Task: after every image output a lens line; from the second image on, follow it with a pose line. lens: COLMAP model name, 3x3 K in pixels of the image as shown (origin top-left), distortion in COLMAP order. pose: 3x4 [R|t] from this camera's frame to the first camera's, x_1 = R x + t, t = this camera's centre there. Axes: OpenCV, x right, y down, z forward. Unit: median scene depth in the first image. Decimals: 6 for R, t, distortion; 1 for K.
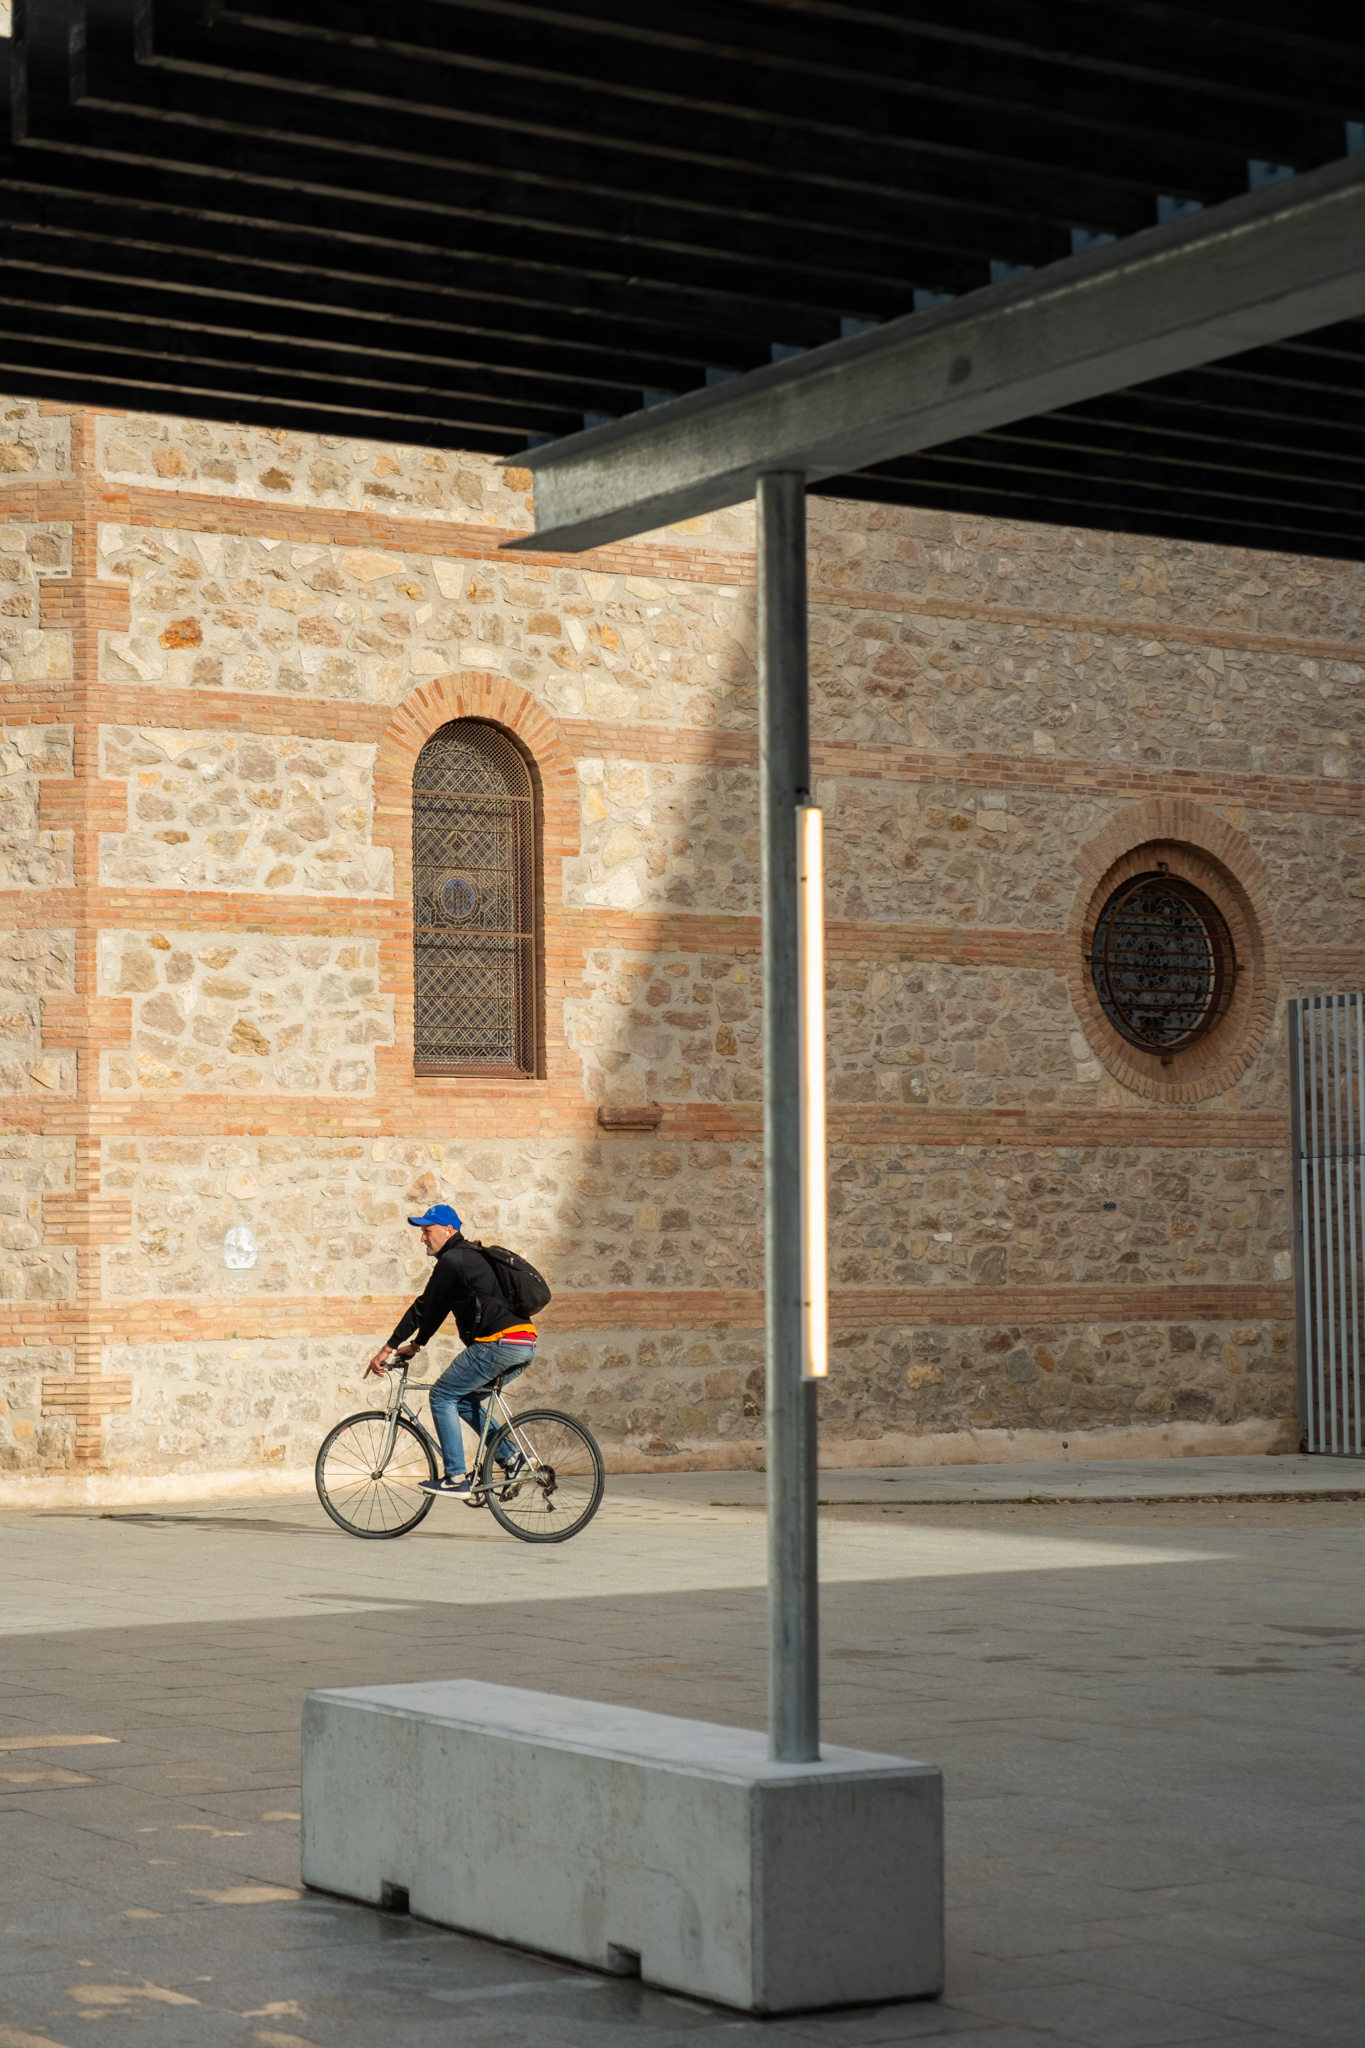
lens RADIAL K [[3933.1, 0, 758.2], [0, 3933.1, 1071.2], [0, 0, 1]] dist [0.012399, 0.000000]
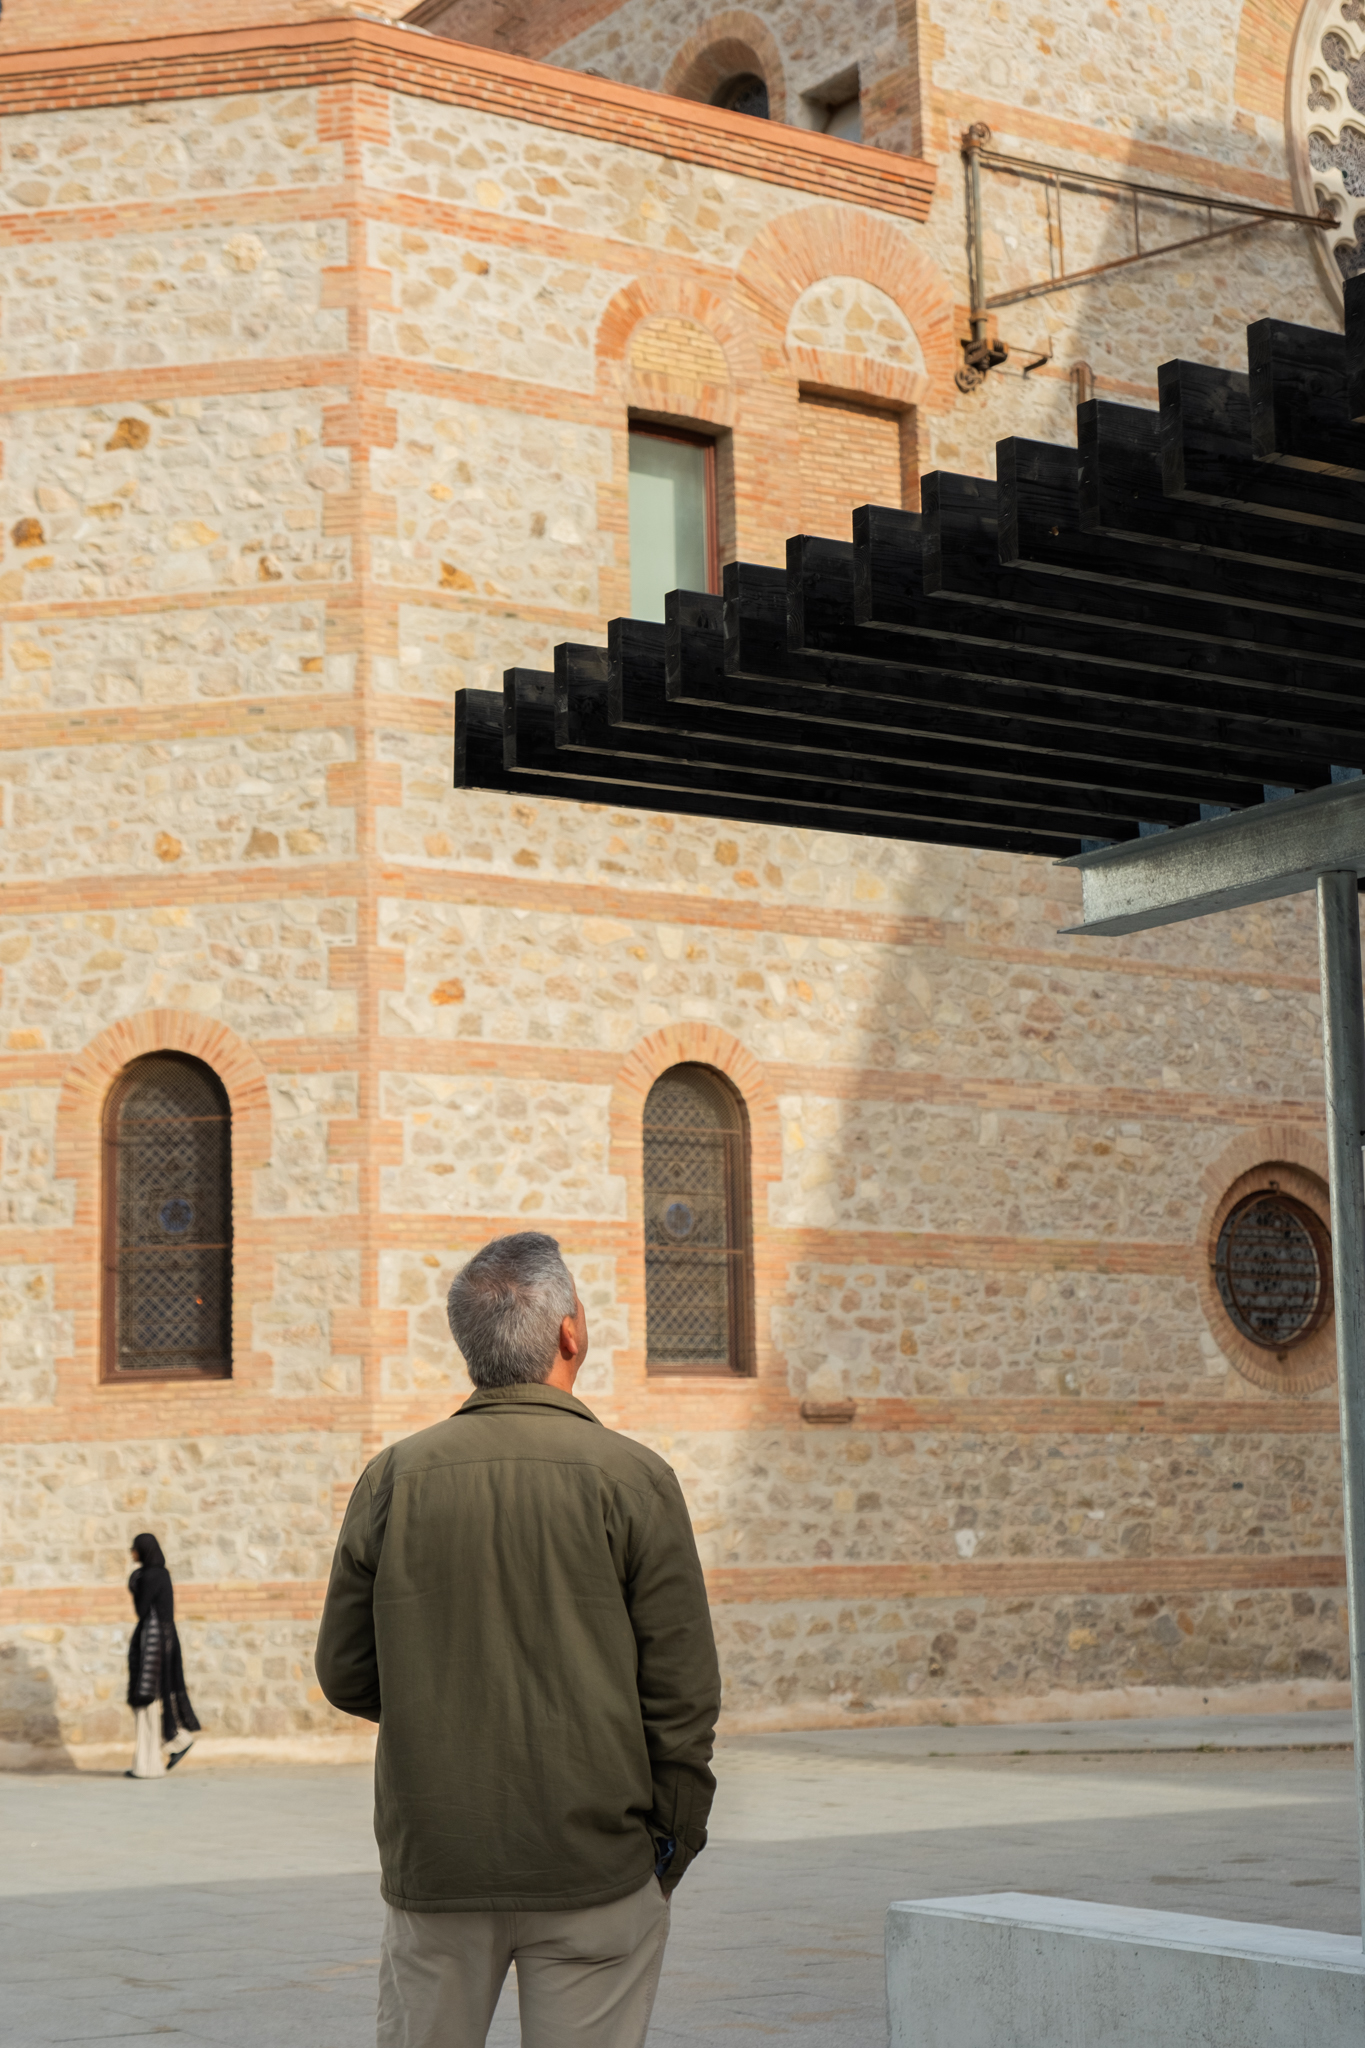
lens RADIAL K [[3540.5, 0, 716.8], [0, 3540.5, 1053.0], [0, 0, 1]] dist [0.016853, 0.000000]
pose [[0.999942, -0.010420, -0.002808, -0.061522], [0.010128, 0.995964, -0.089177, -0.000316], [0.003726, 0.089143, 0.996012, -0.027850]]
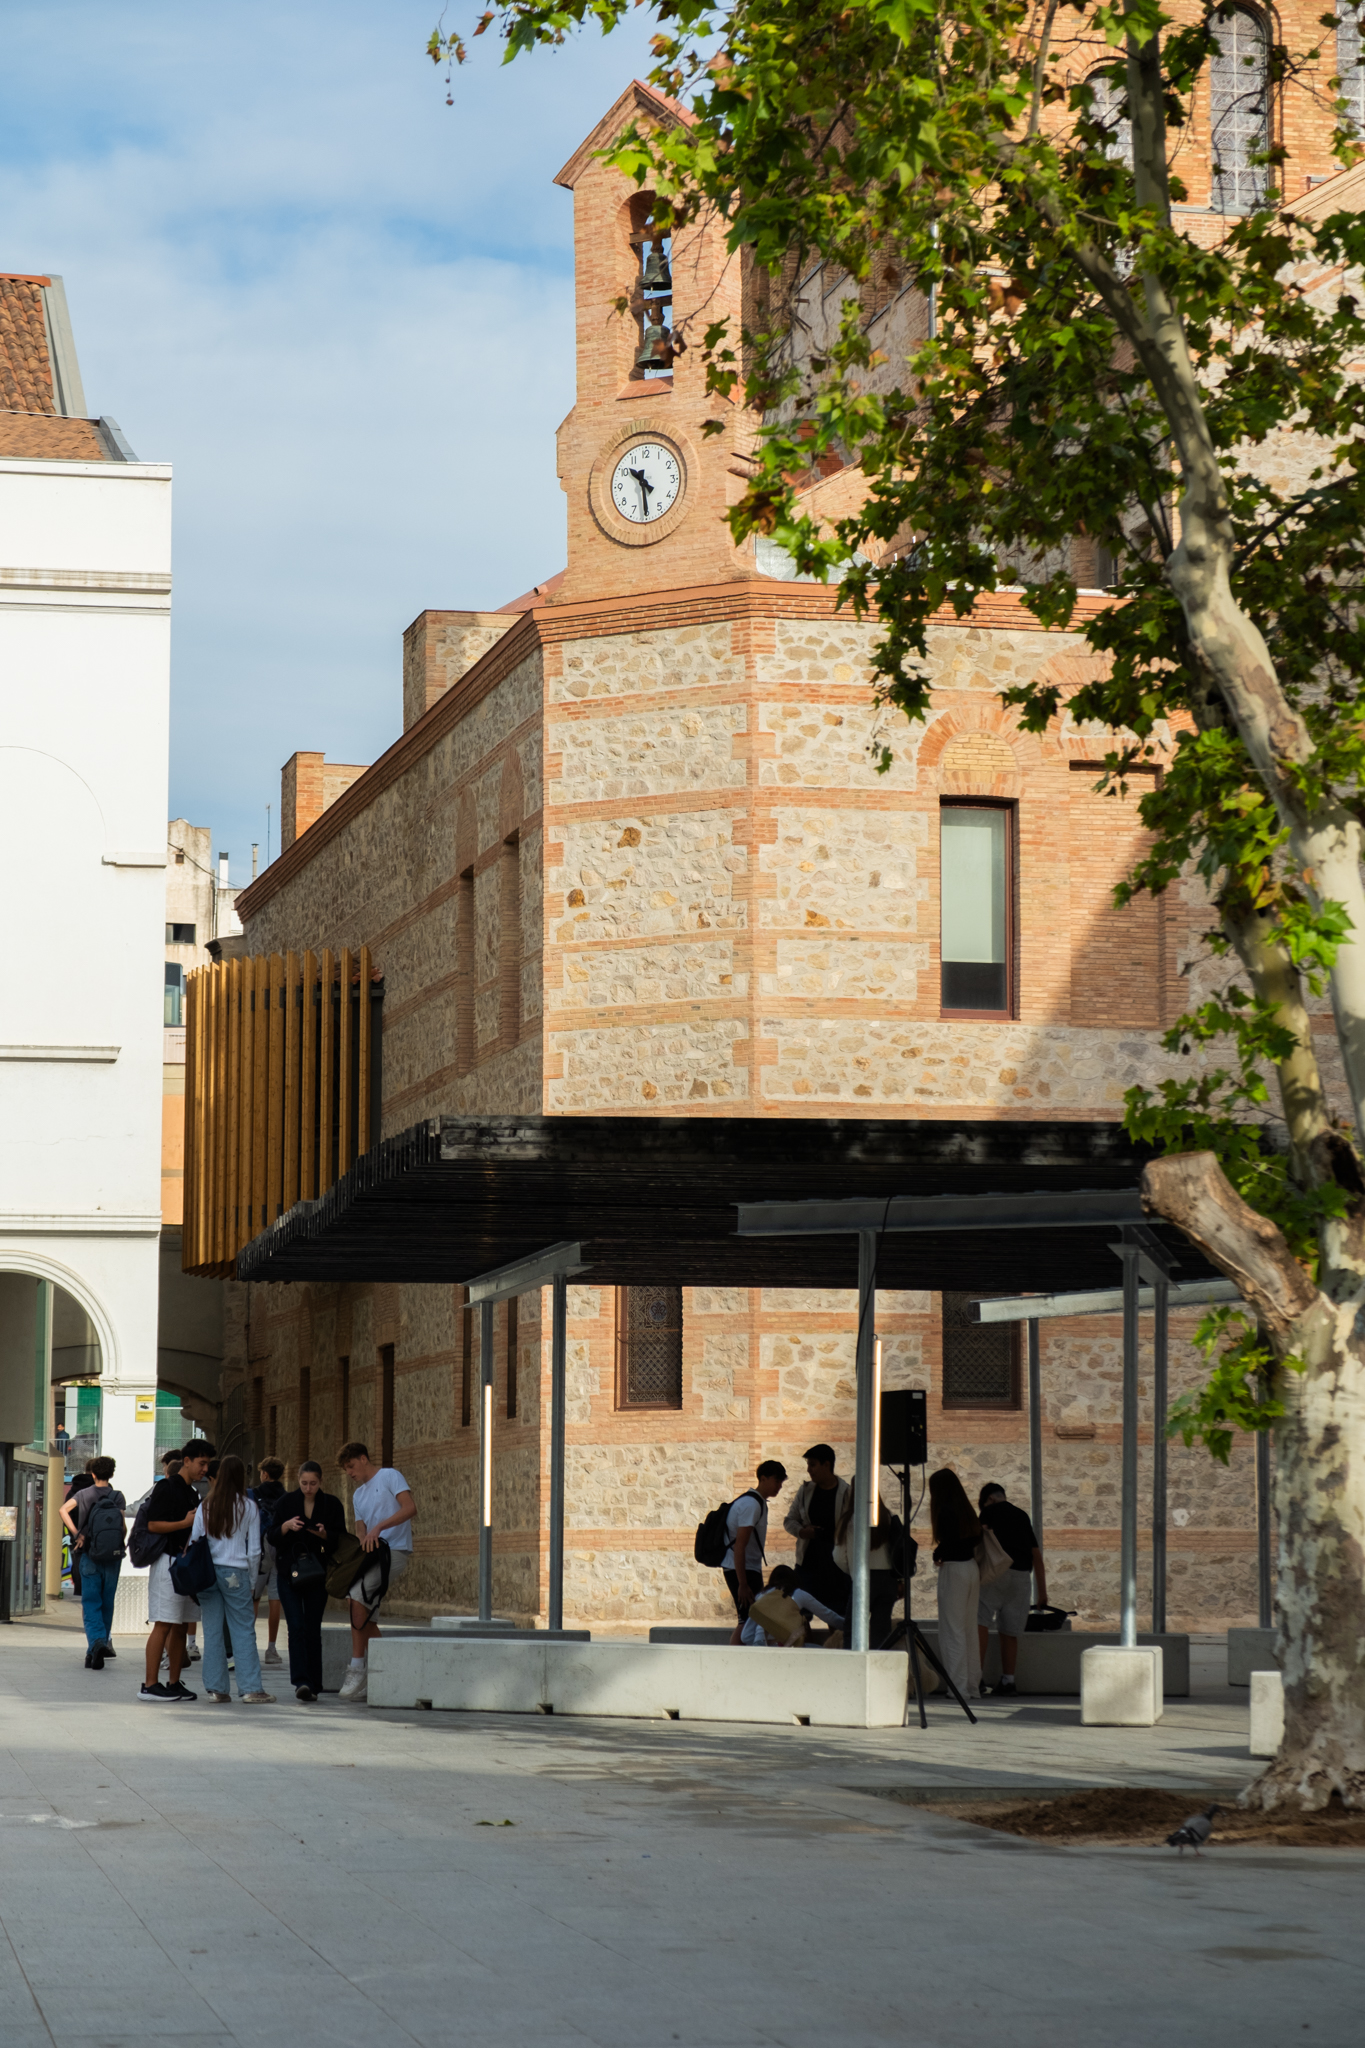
lens RADIAL K [[4704.5, 0, 683.9], [0, 4704.5, 1025.9], [0, 0, 1]] dist [-0.143451, 0.000000]
pose [[0.922005, -0.026844, -0.386246, 0.636541], [0.003325, 0.998106, -0.061429, -0.042058], [0.387163, 0.055354, 0.920348, -1.048267]]
